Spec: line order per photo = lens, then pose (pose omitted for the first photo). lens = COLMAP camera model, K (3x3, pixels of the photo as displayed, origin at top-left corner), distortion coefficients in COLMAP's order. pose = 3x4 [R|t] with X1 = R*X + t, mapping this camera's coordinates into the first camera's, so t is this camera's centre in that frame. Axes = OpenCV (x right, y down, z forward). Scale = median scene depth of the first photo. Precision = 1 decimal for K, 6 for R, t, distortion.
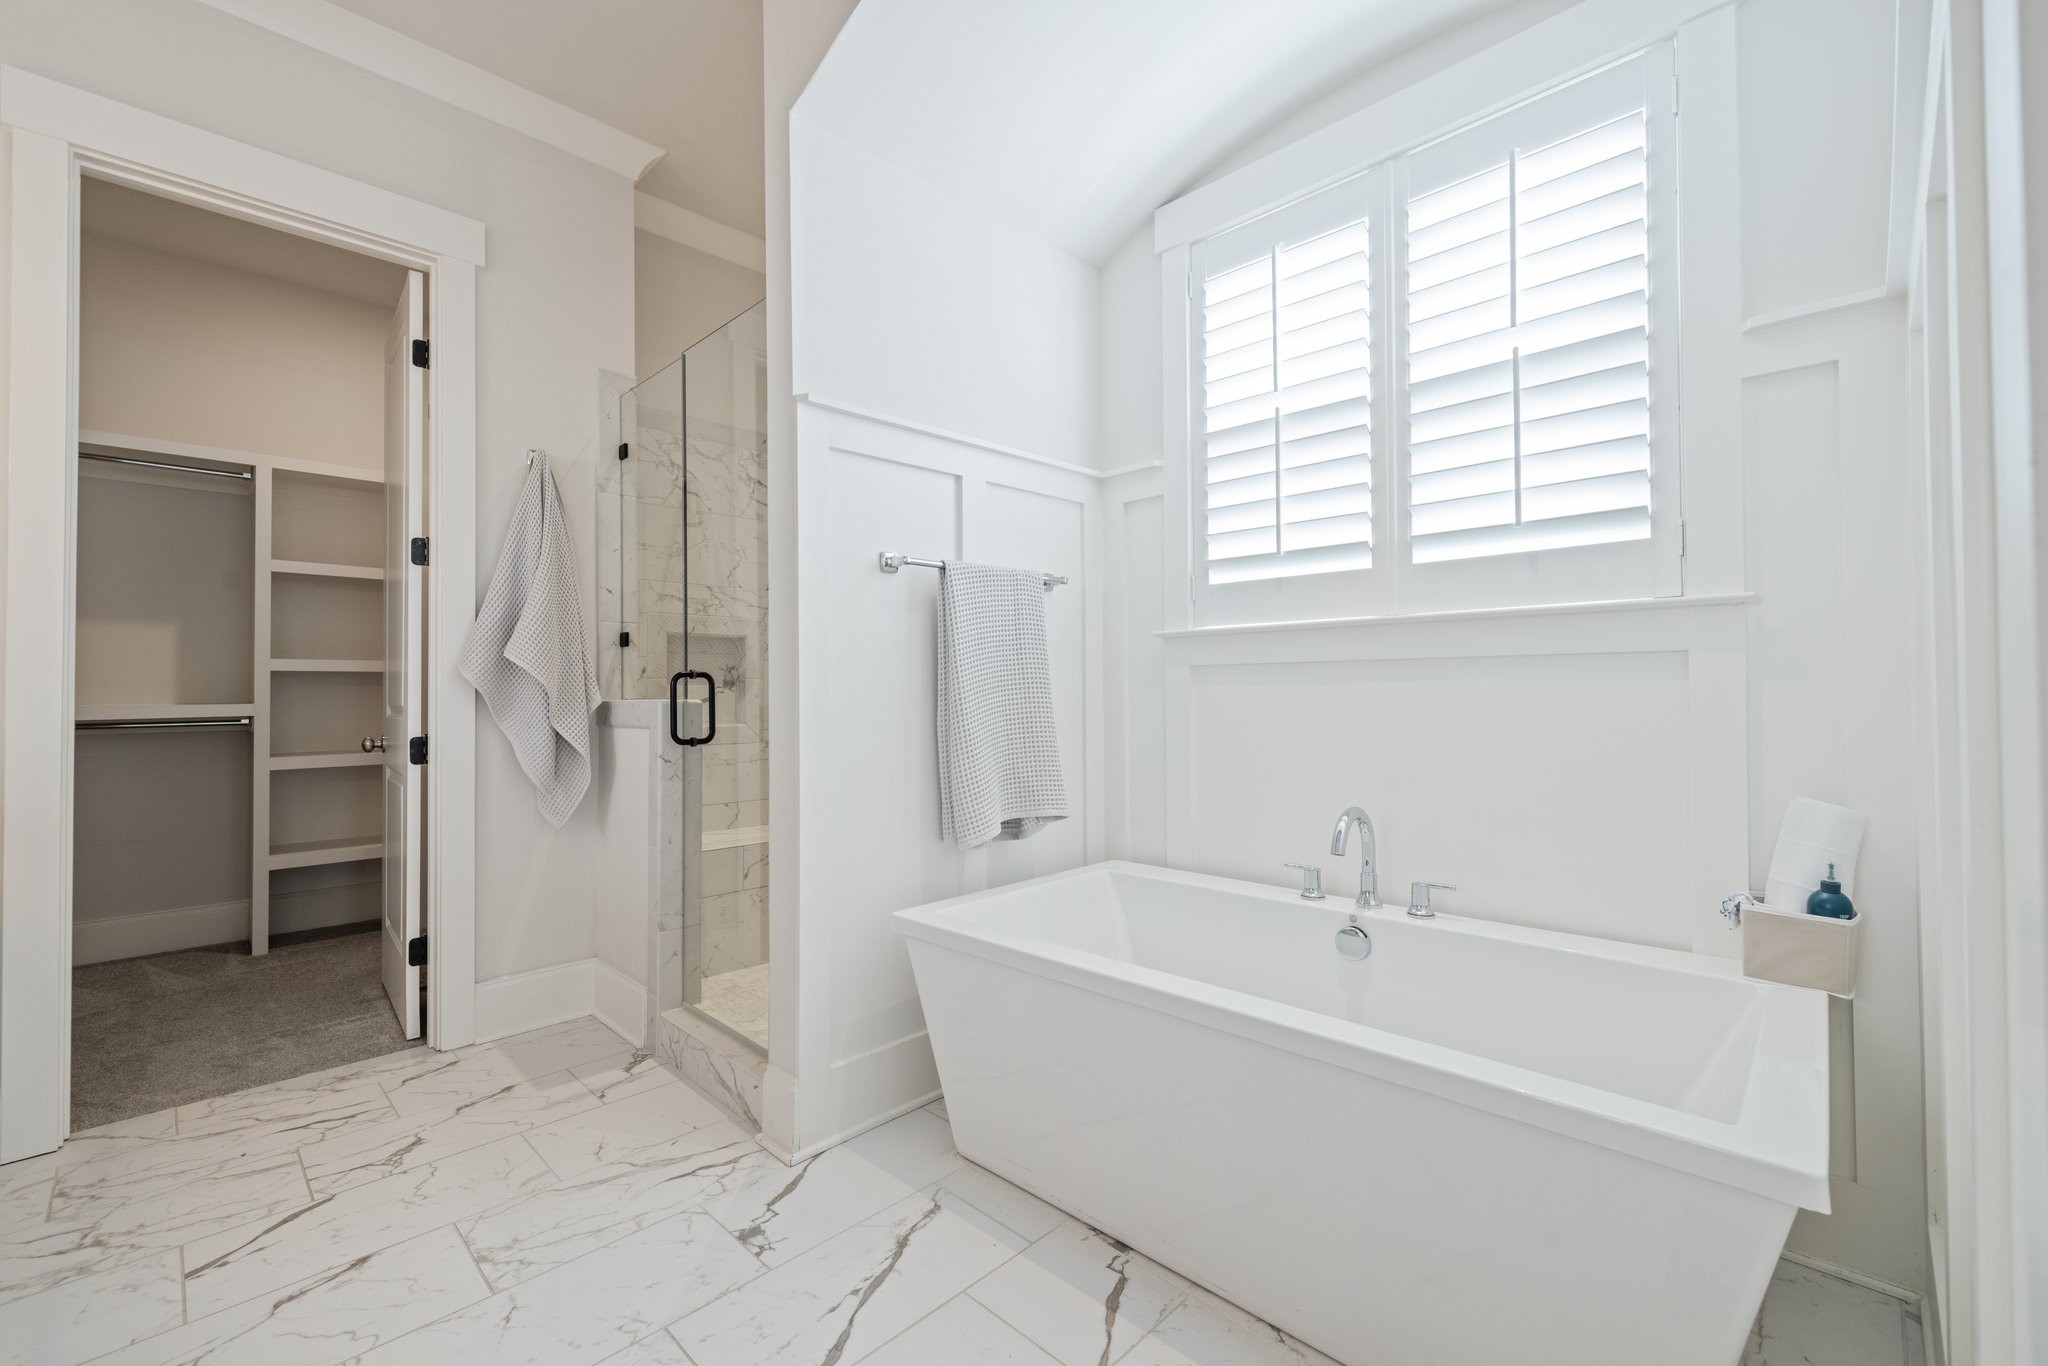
lens RADIAL K [[862.3, 0, 1024.0], [0, 862.3, 683.0], [0, 0, 1]] dist [0.001225, 0.000379]
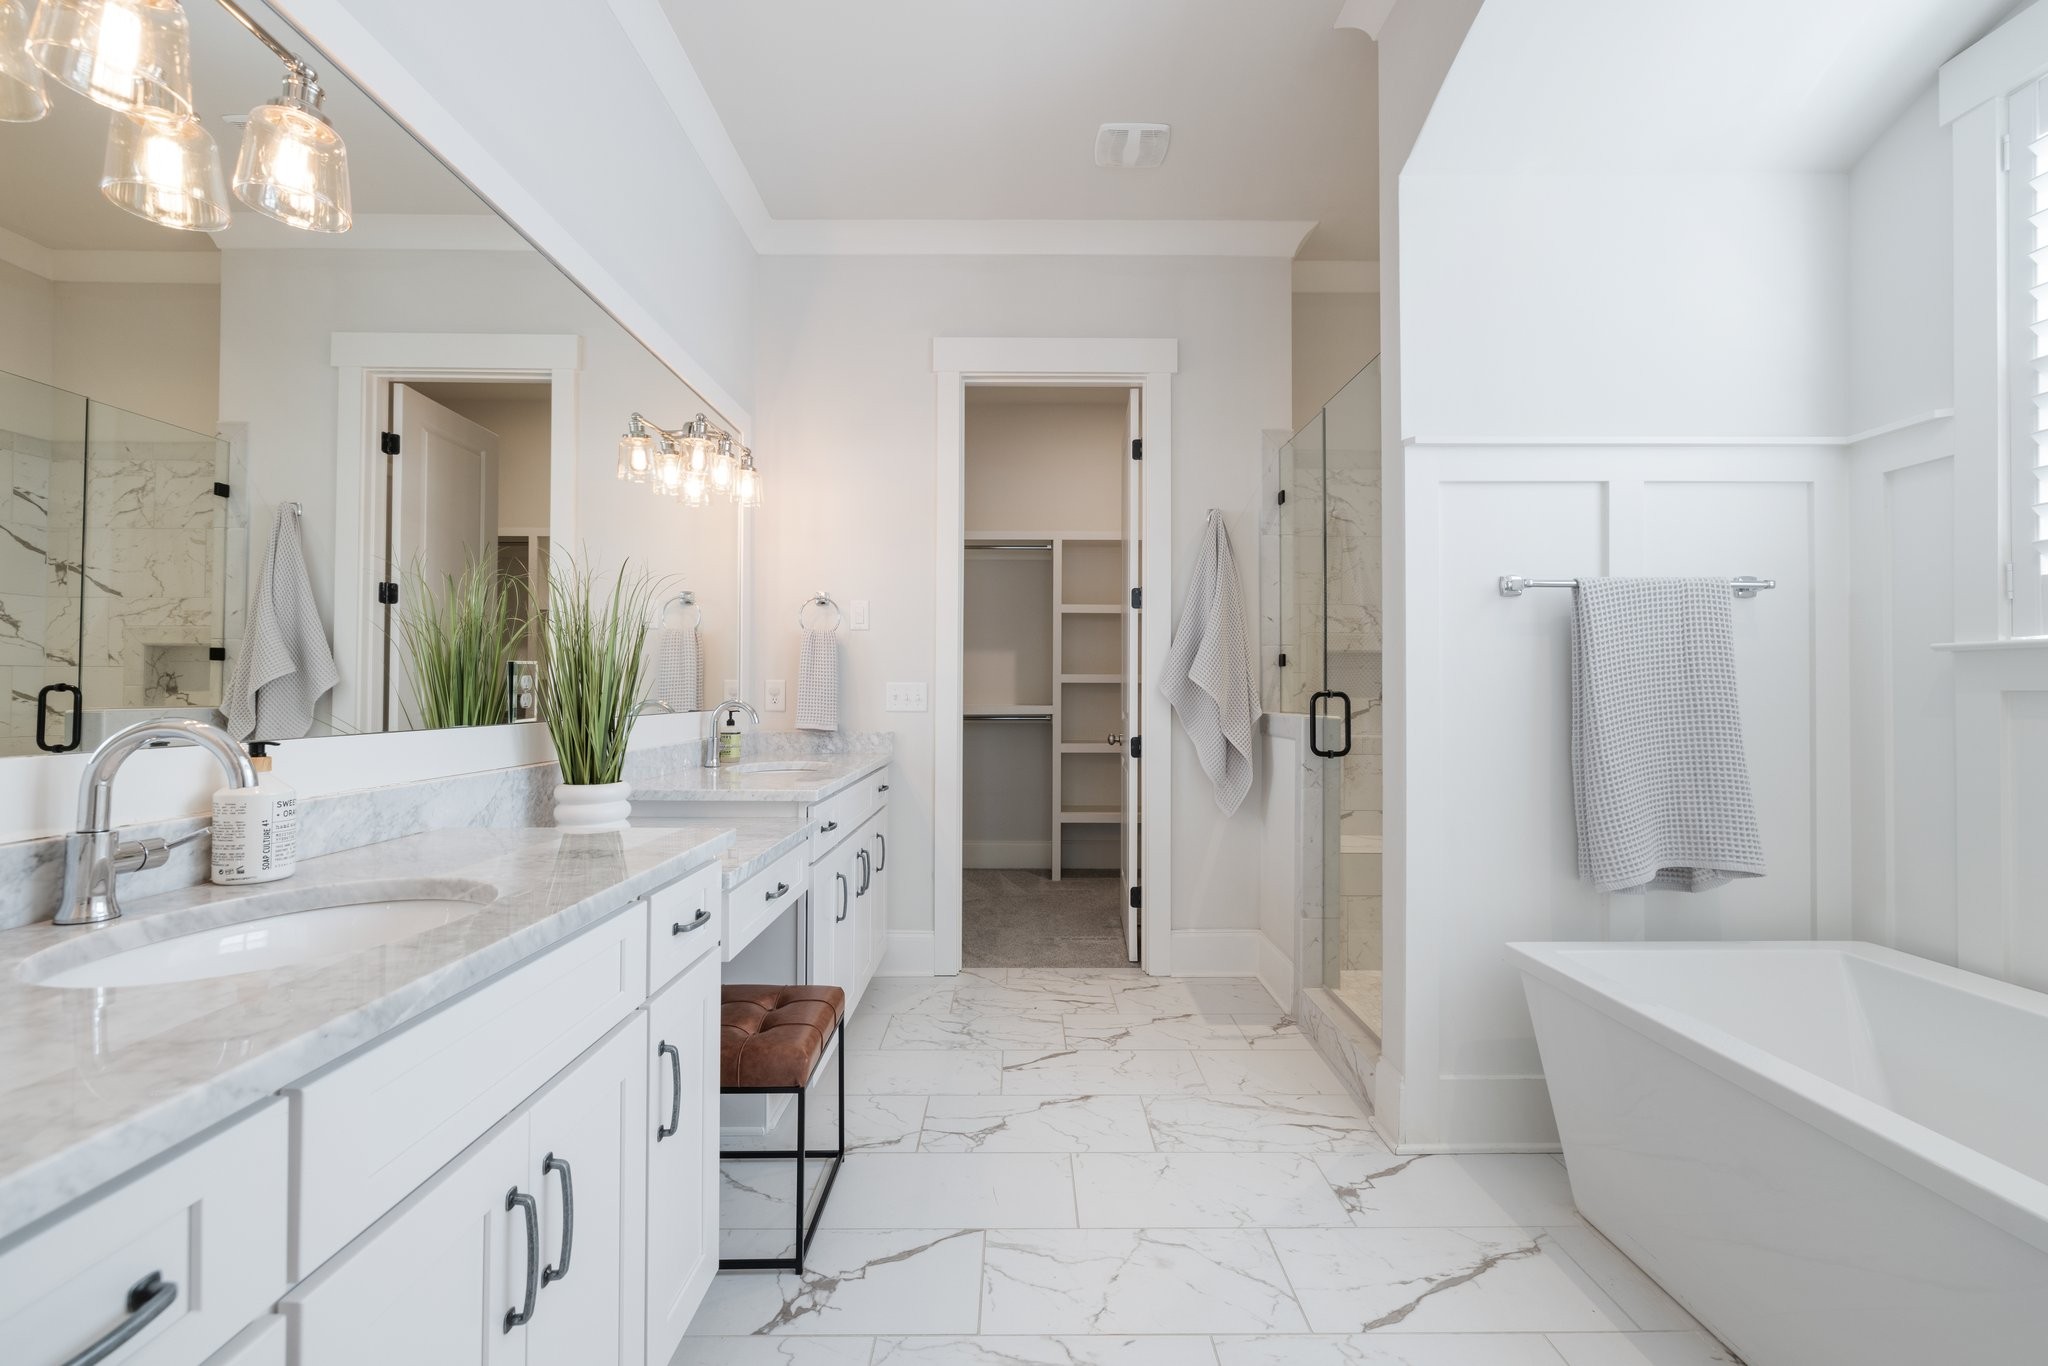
lens RADIAL K [[883.8, 0, 1026.0], [0, 883.8, 694.9], [0, 0, 1]] dist [0.003837, 0.000157]
pose [[0.706260, 0.016458, -0.707761, 0.147815], [-0.001517, 0.999763, 0.021734, -0.032907], [0.707951, -0.014276, 0.706117, -0.086641]]
